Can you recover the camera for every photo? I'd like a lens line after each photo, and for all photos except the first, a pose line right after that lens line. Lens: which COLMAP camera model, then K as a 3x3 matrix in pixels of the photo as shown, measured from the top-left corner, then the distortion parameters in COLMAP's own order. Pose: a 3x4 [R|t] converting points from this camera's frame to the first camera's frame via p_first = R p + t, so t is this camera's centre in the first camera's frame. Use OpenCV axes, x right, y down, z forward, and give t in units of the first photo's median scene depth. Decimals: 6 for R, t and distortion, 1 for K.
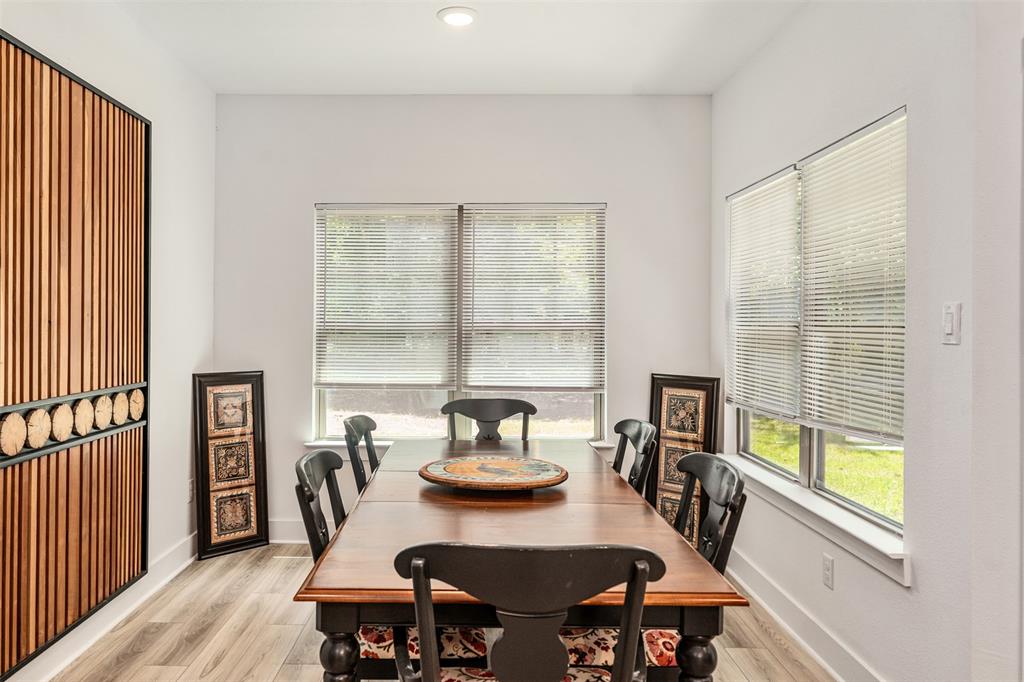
lens RADIAL K [[745.8, 0, 484.2], [0, 745.8, 318.4], [0, 0, 1]] dist [0.007525, 0.004920]
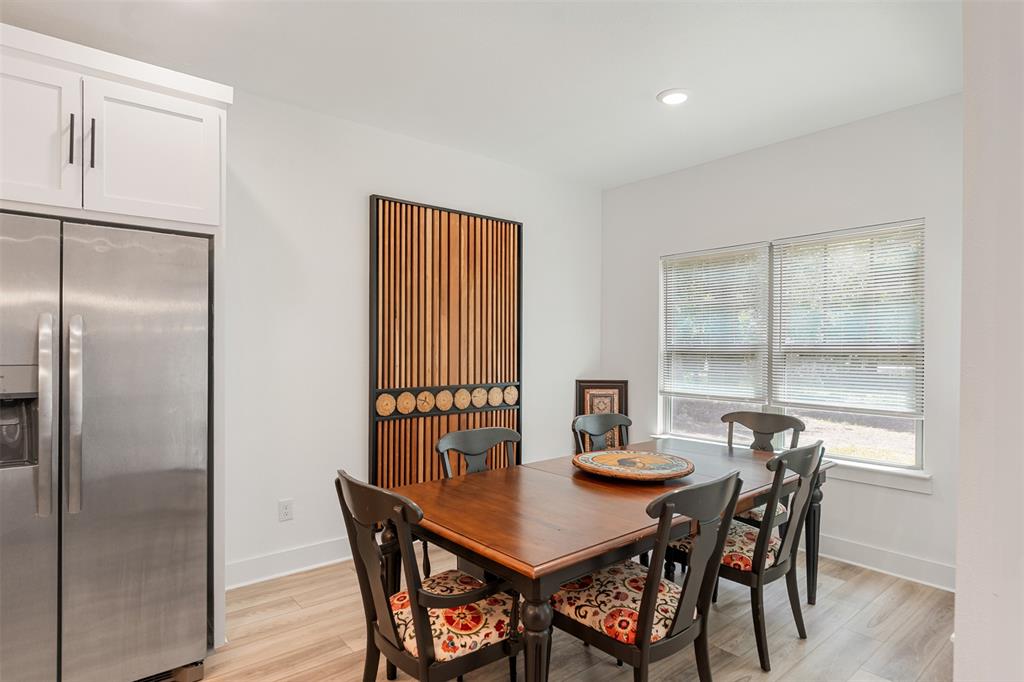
lens RADIAL K [[568.2, 0, 512.0], [0, 568.2, 341.0], [0, 0, 1]] dist [0.004550, 0.001050]
pose [[0.643509, -0.010695, -0.765364, 0.426343], [0.004572, 0.999938, -0.010129, 0.006505], [0.765425, 0.003019, 0.643518, 0.161244]]
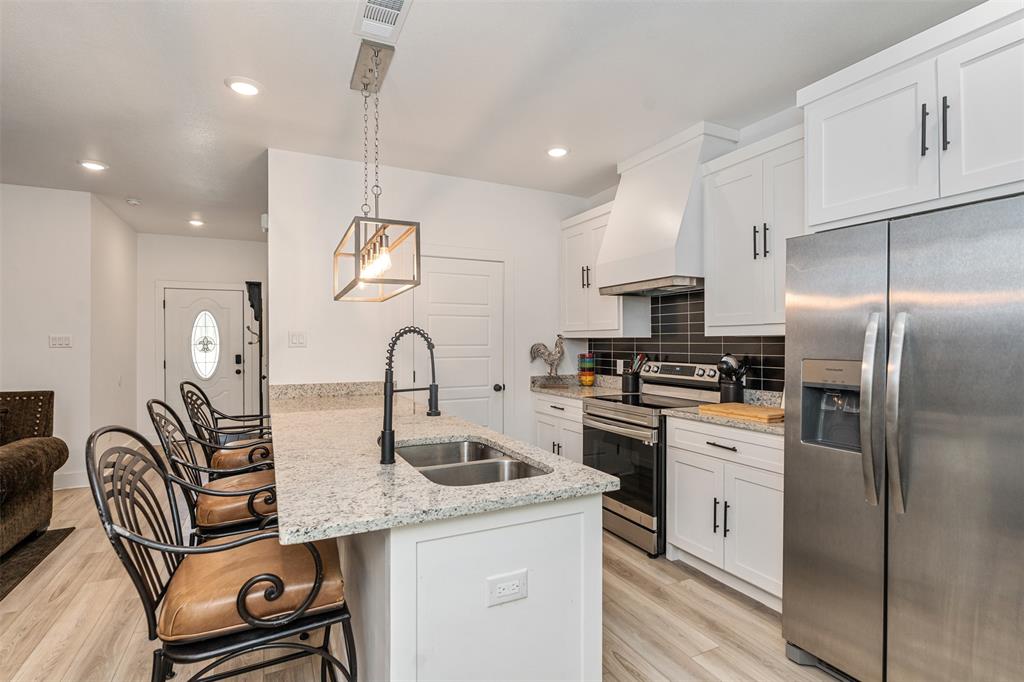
lens RADIAL K [[491.3, 0, 512.0], [0, 491.3, 341.0], [0, 0, 1]] dist [-0.002035, 0.000169]
pose [[-0.896020, -0.006720, -0.443963, 0.289099], [-0.001825, 0.999933, -0.011453, 0.007572], [0.444010, -0.009452, -0.895972, 0.414709]]
